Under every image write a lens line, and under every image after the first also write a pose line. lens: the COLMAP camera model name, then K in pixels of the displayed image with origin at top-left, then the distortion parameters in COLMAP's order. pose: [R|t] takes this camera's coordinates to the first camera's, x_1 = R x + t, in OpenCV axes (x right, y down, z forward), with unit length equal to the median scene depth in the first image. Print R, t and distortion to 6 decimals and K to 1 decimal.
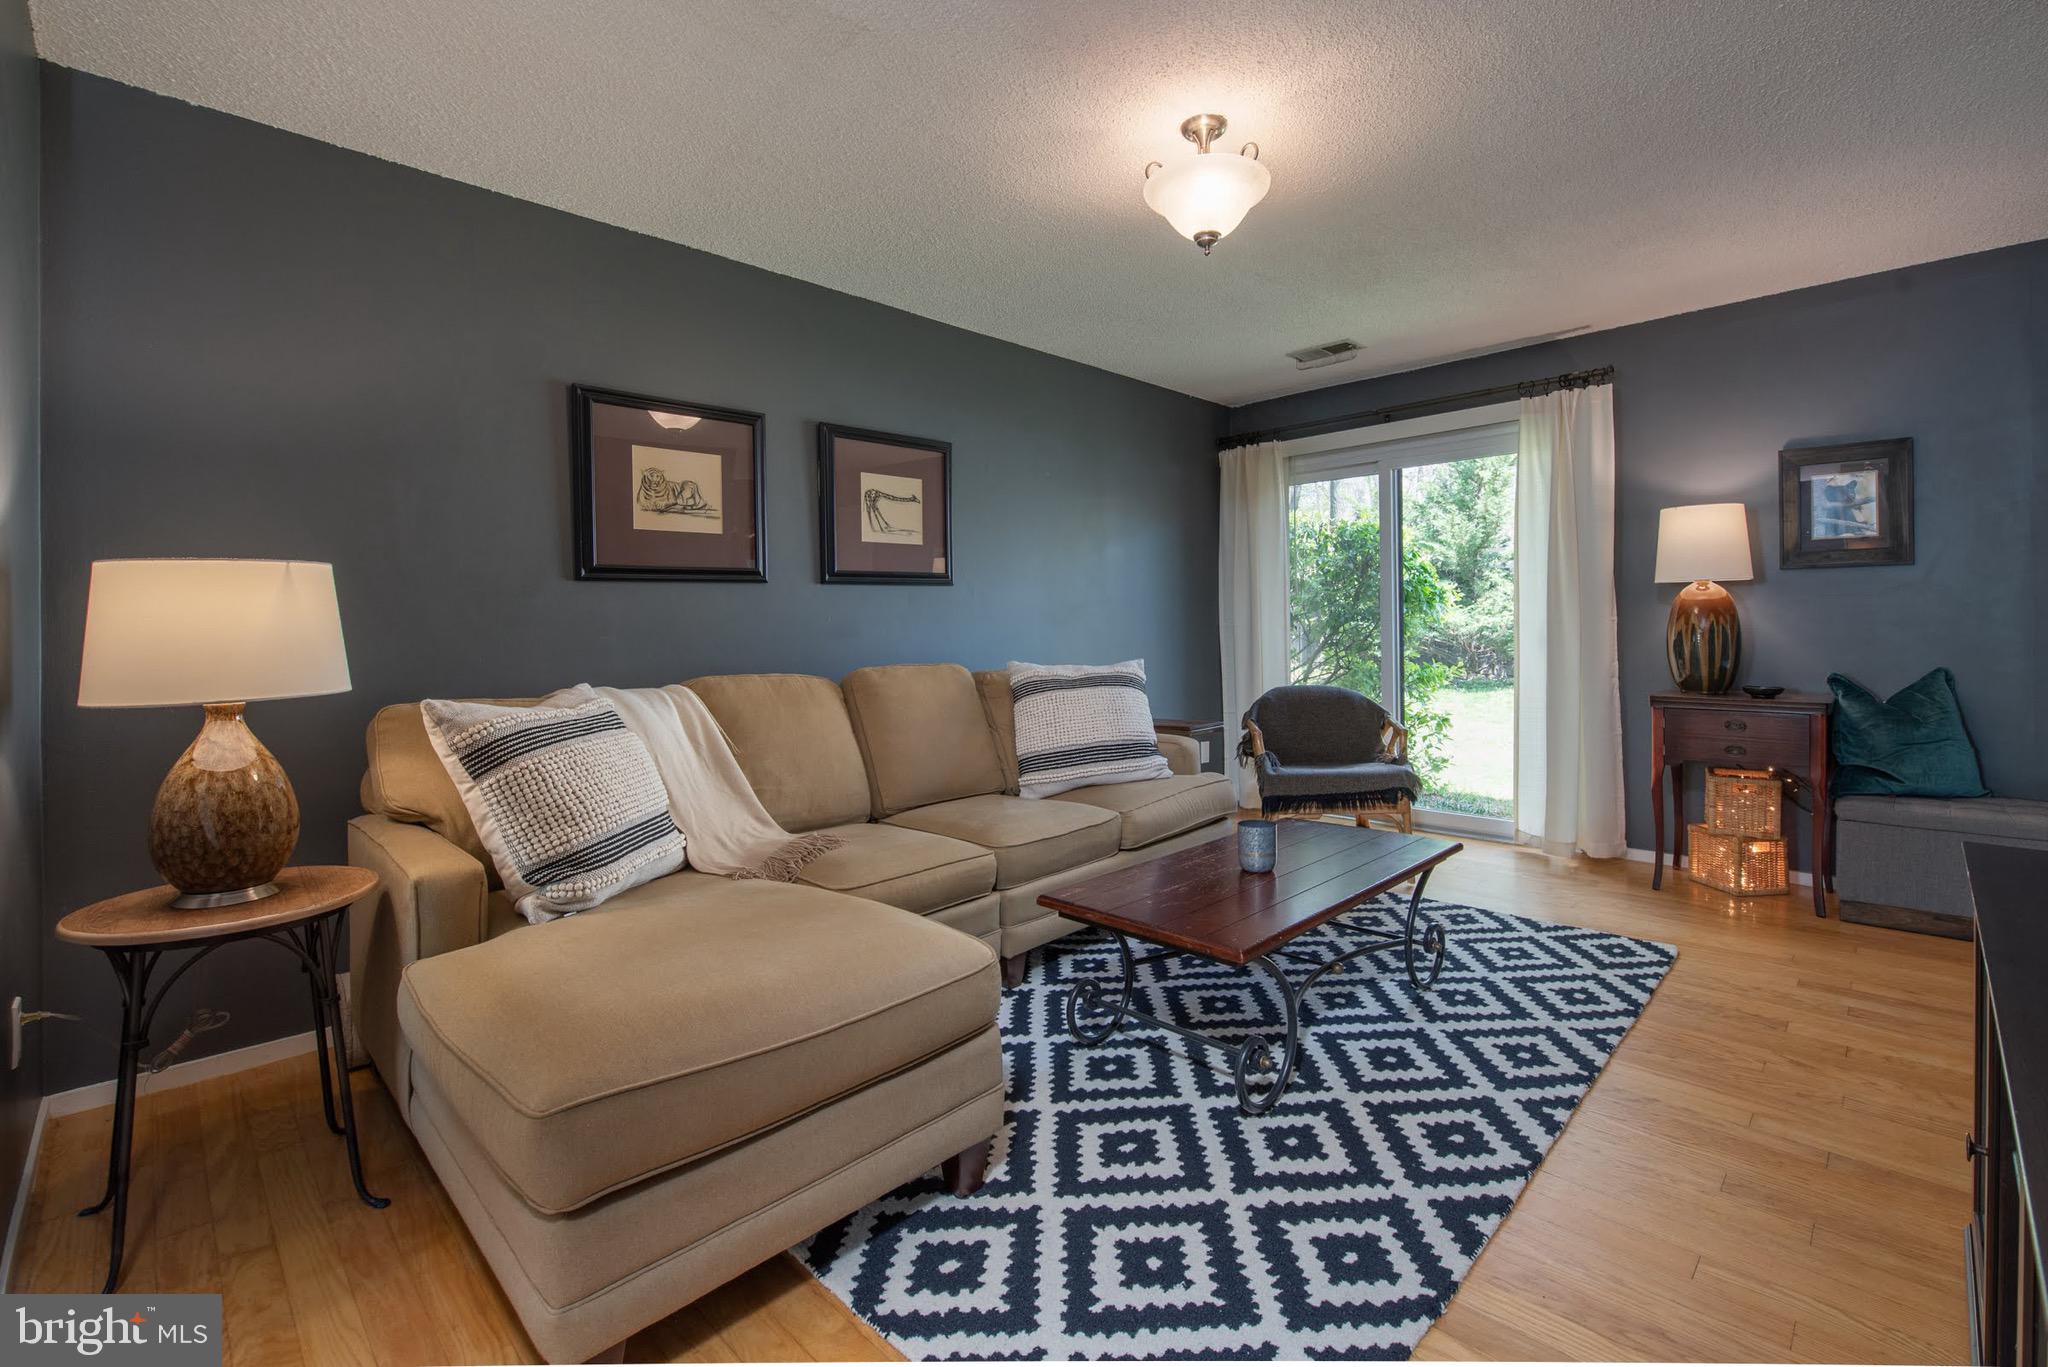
lens RADIAL K [[885.5, 0, 1064.2], [0, 885.5, 622.3], [0, 0, 1]] dist [-0.002801, -0.000256]
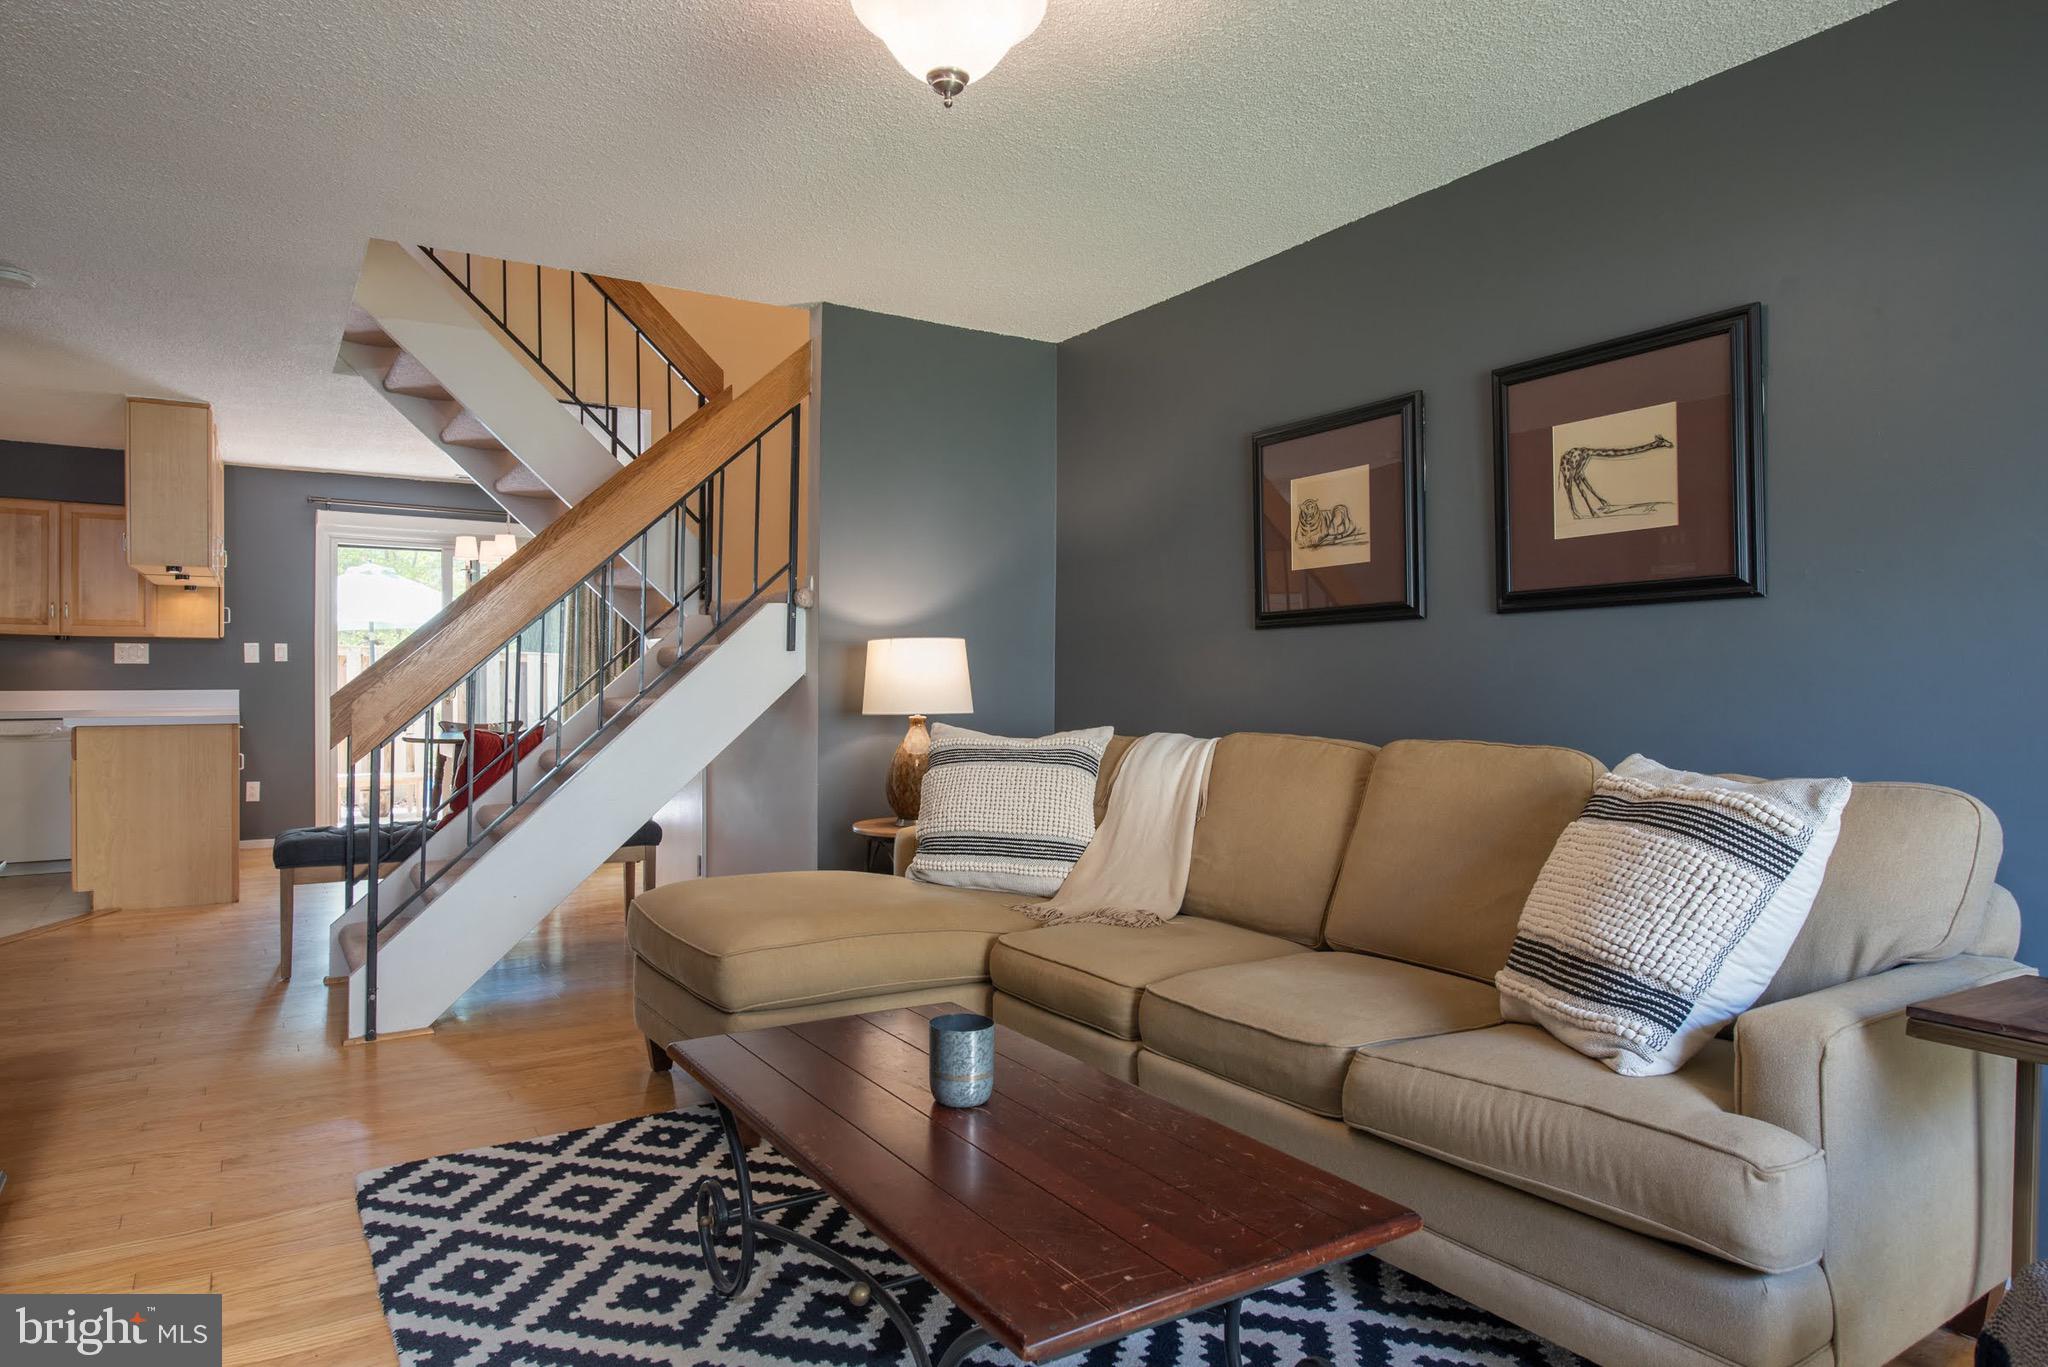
lens RADIAL K [[1234.9, 0, 1025.0], [0, 1234.9, 682.8], [0, 0, 1]] dist [-0.002866, -0.000748]
pose [[-0.229162, 0.010984, -0.973326, 1.442131], [0.002596, 0.999940, 0.010673, -0.006047], [0.973385, -0.000081, -0.229177, 1.772828]]
